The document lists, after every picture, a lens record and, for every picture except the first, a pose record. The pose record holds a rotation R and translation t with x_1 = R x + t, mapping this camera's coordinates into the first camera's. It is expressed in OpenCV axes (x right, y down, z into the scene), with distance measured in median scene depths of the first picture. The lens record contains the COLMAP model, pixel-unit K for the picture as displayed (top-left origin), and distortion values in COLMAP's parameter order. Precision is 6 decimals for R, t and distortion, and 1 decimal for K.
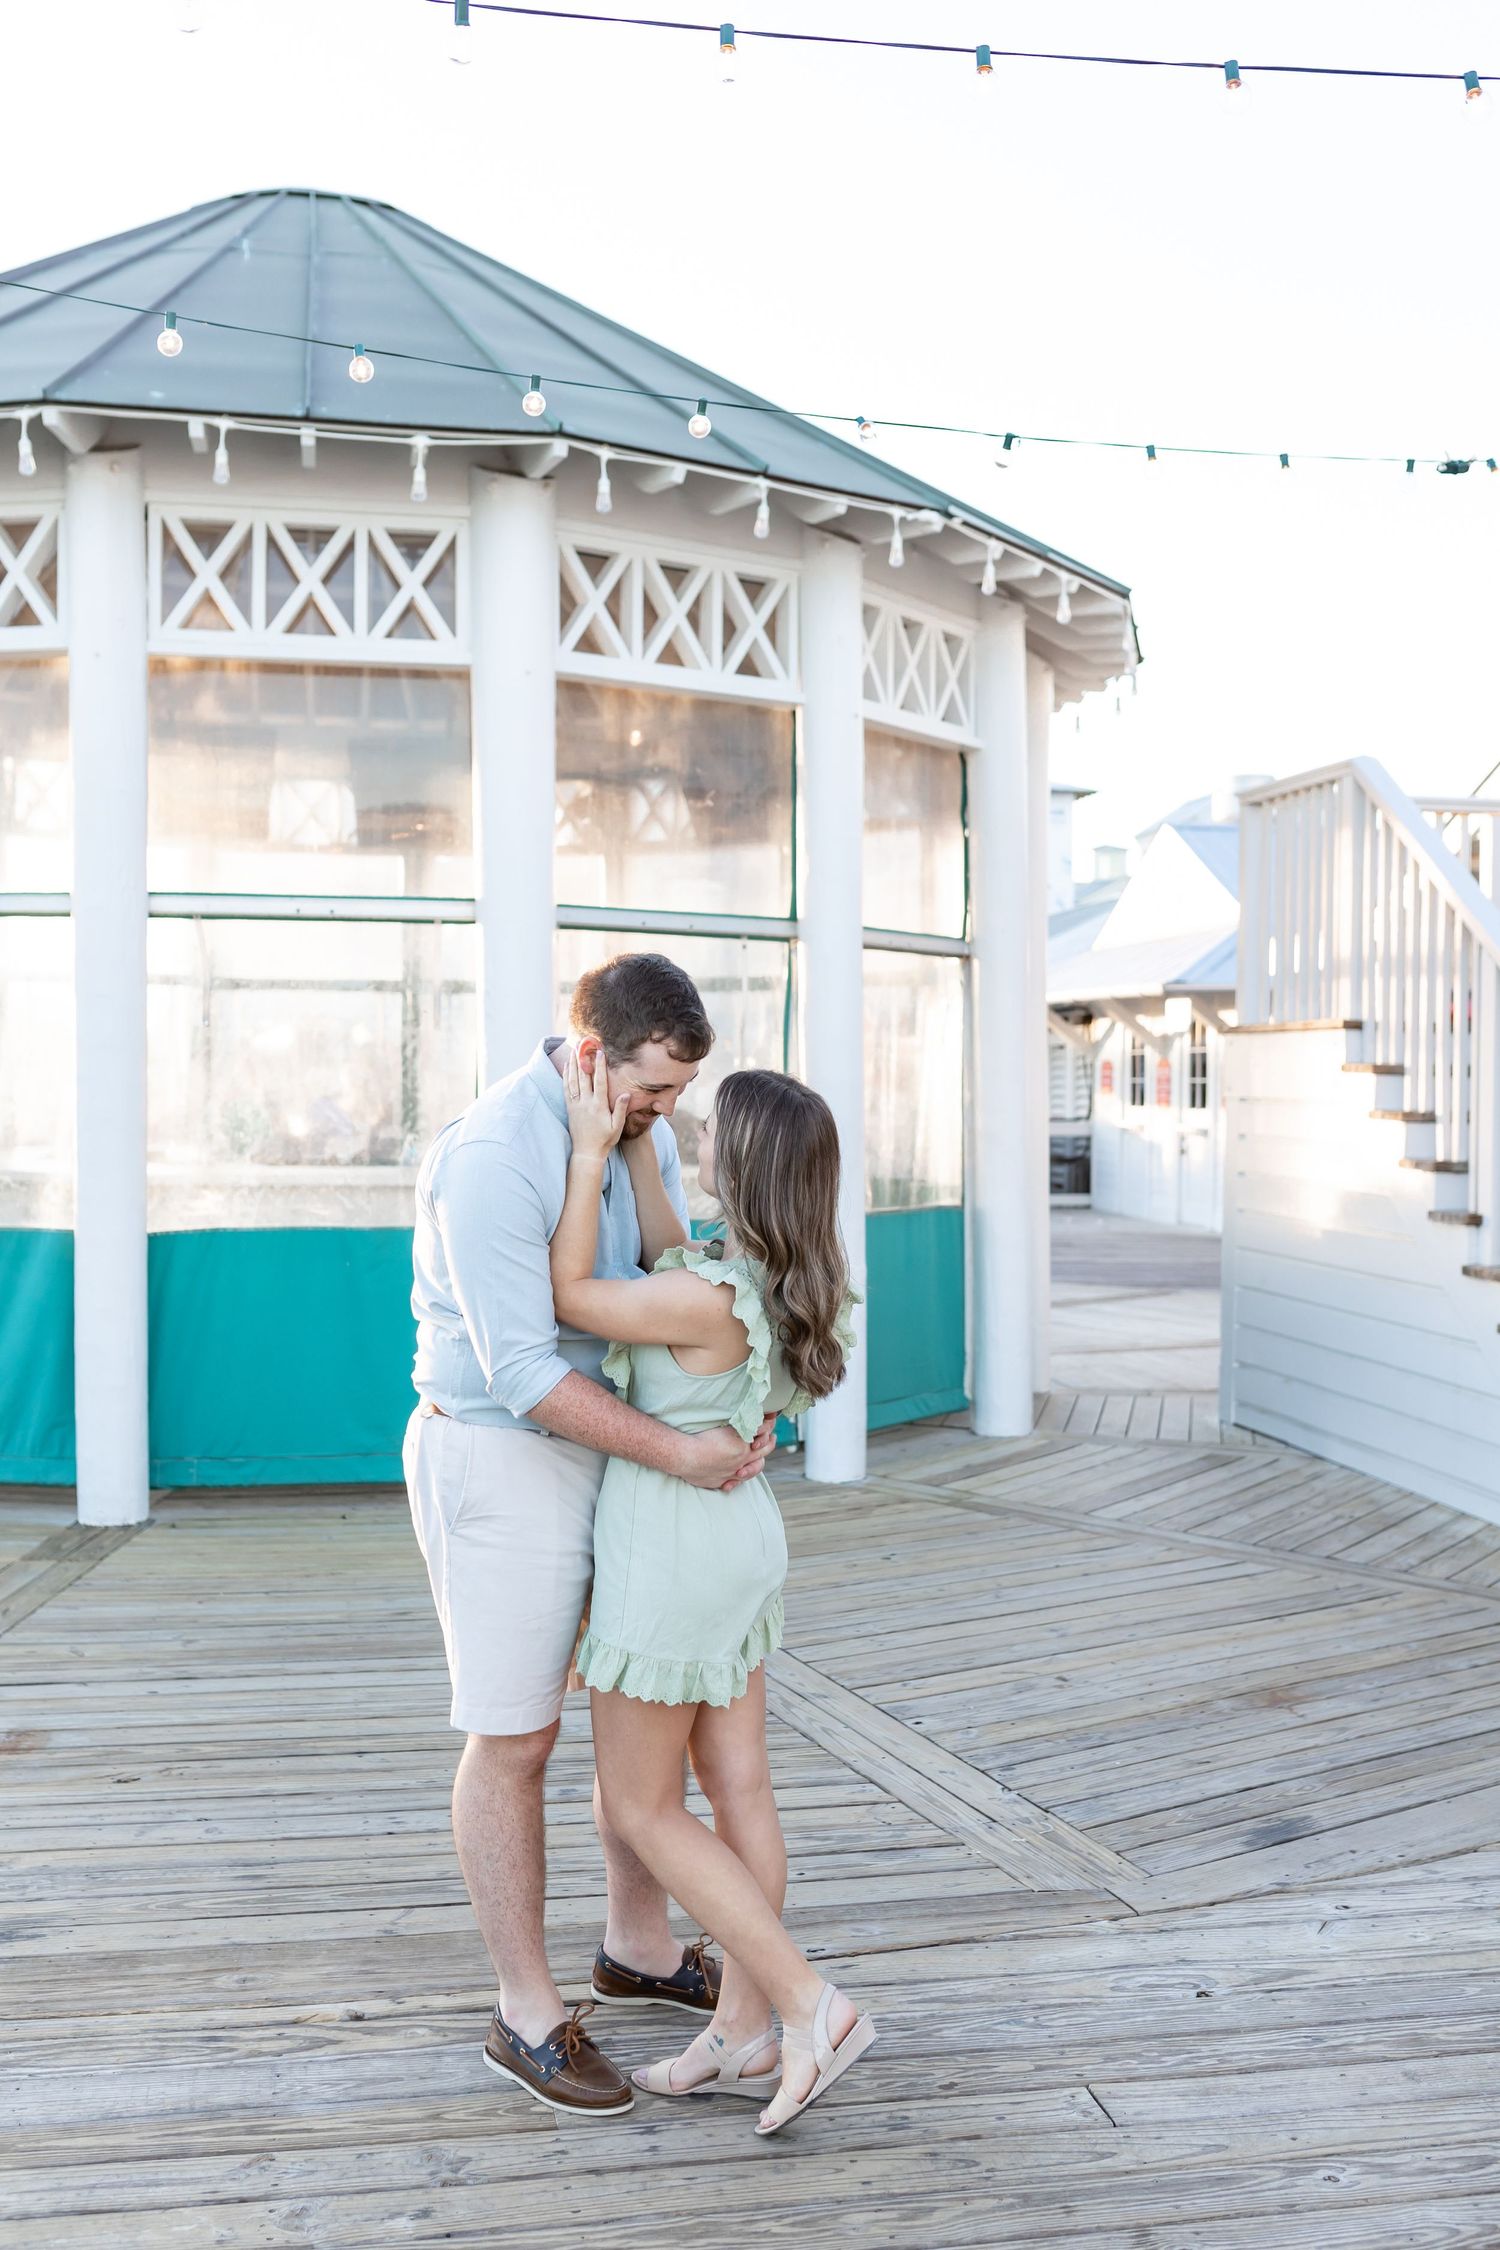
lens RADIAL K [[2171.1, 0, 723.8], [0, 2171.1, 1122.2], [0, 0, 1]] dist [0.003379, 0.012778]
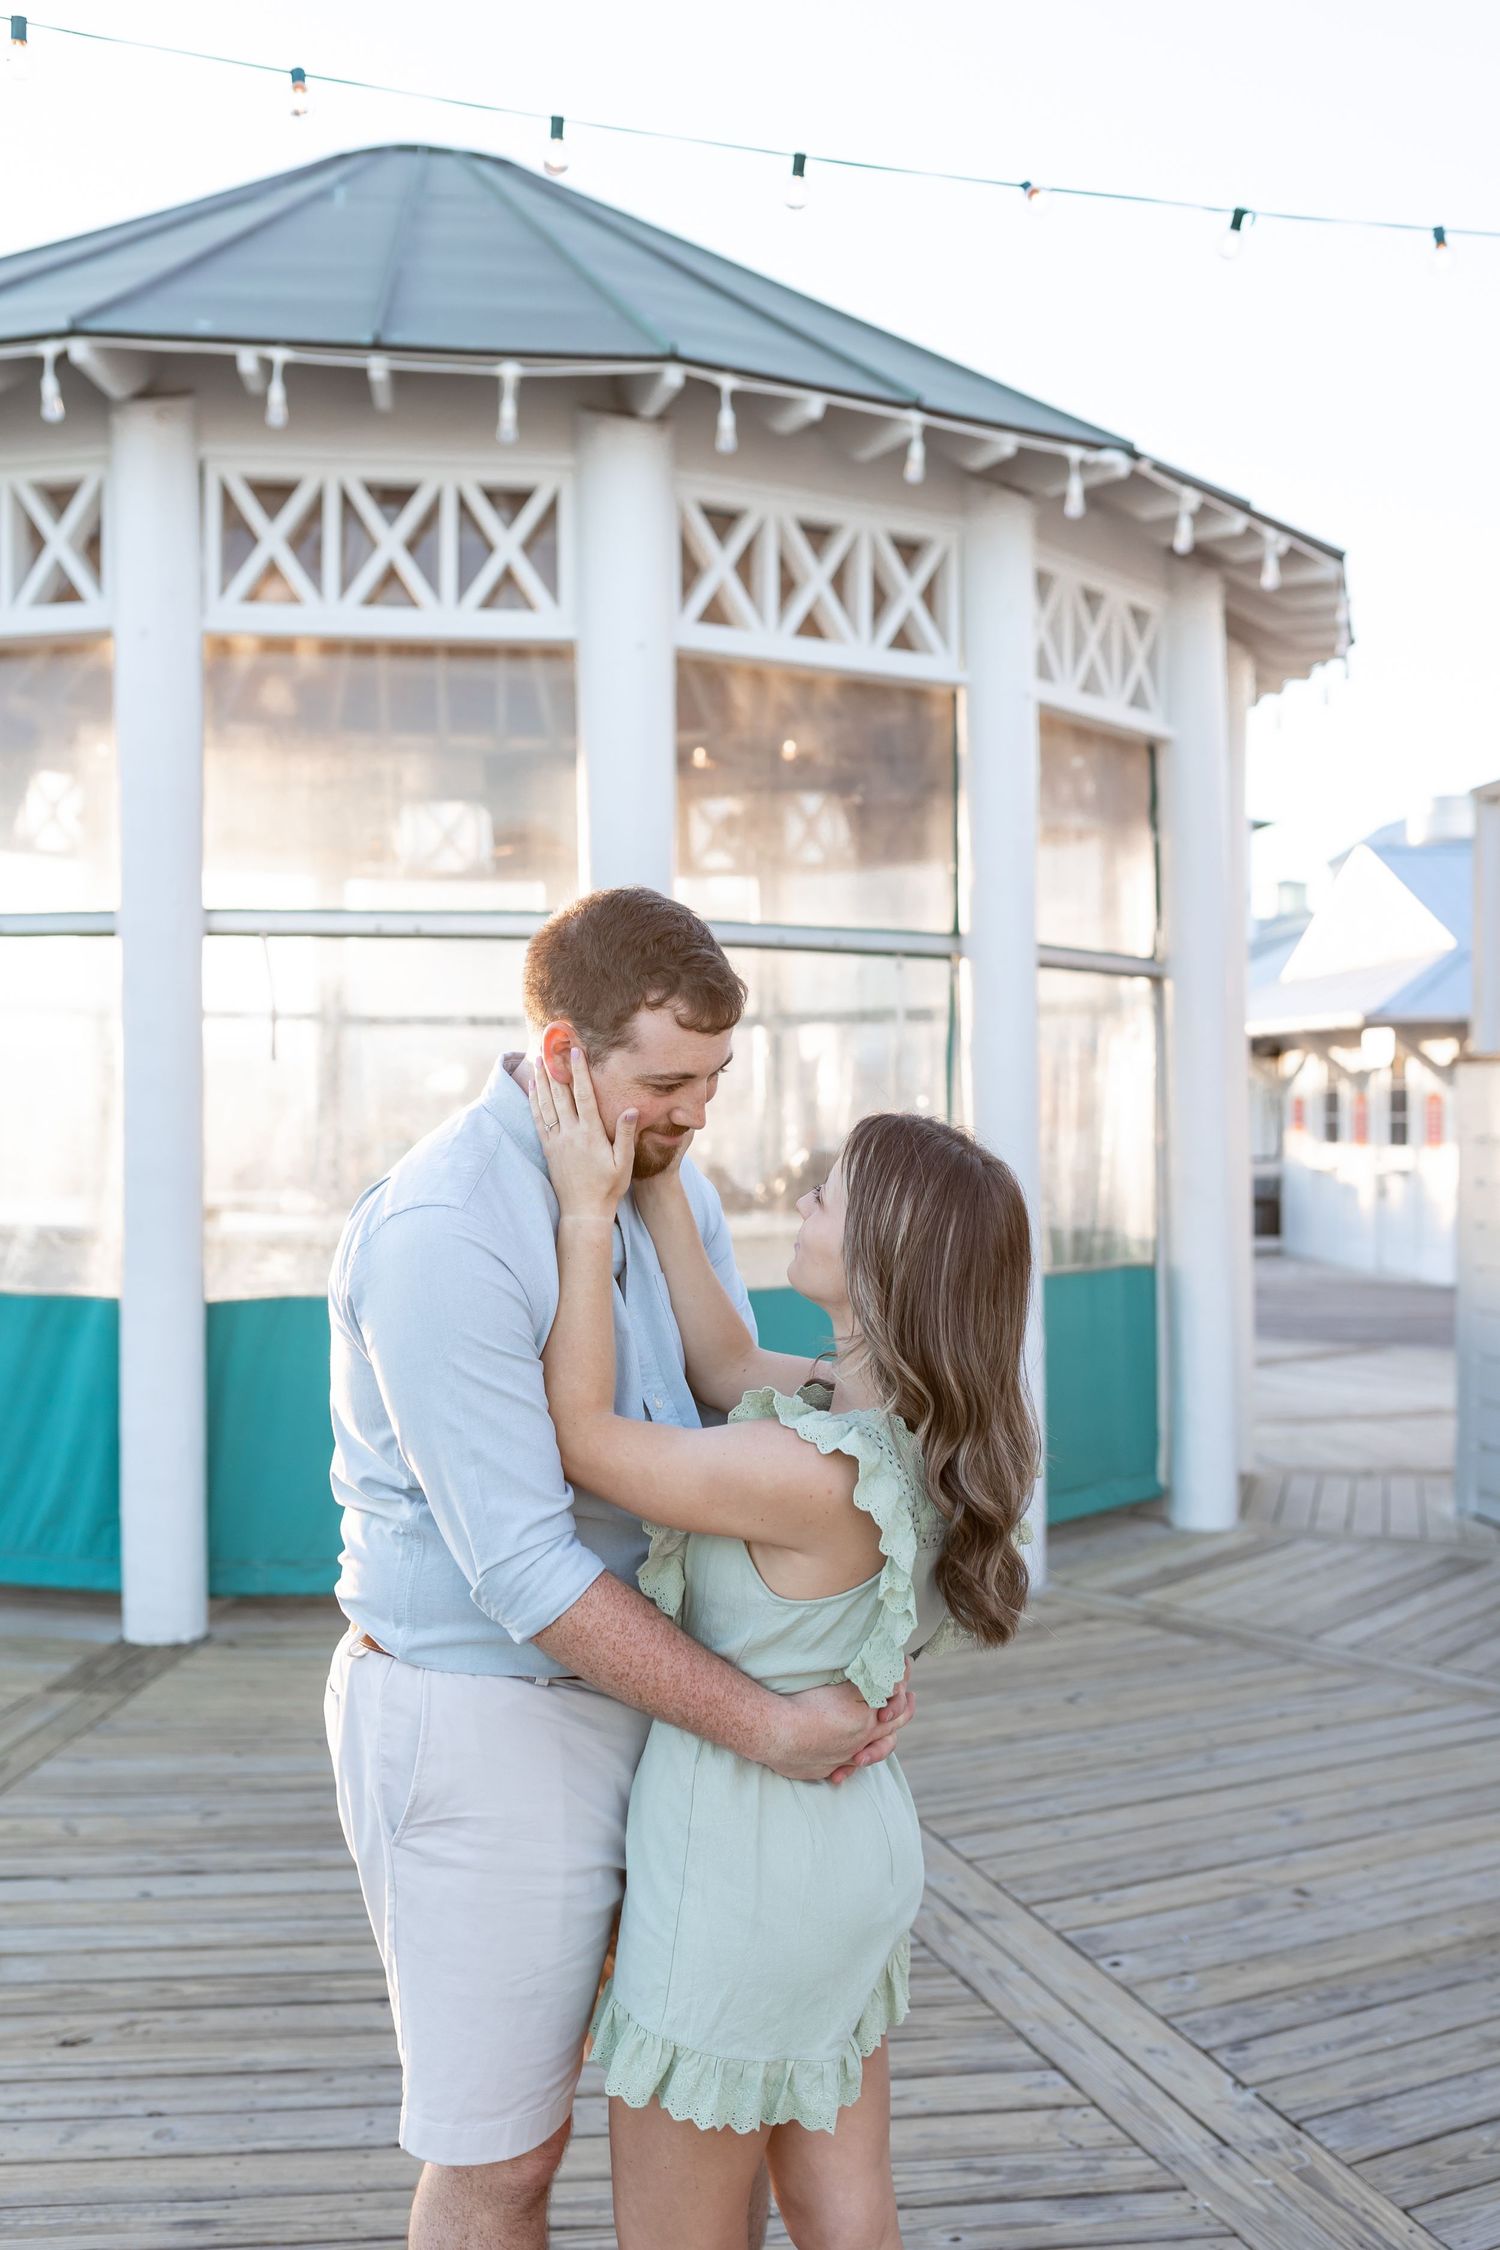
lens RADIAL K [[2218.7, 0, 750.0], [0, 2218.7, 1125.0], [0, 0, 1]] dist [0.005891, 0.006134]
pose [[0.997807, -0.004927, -0.066013, 0.009951], [0.003791, 0.999843, -0.017325, -0.003303], [0.066088, 0.017037, 0.997668, 0.144717]]
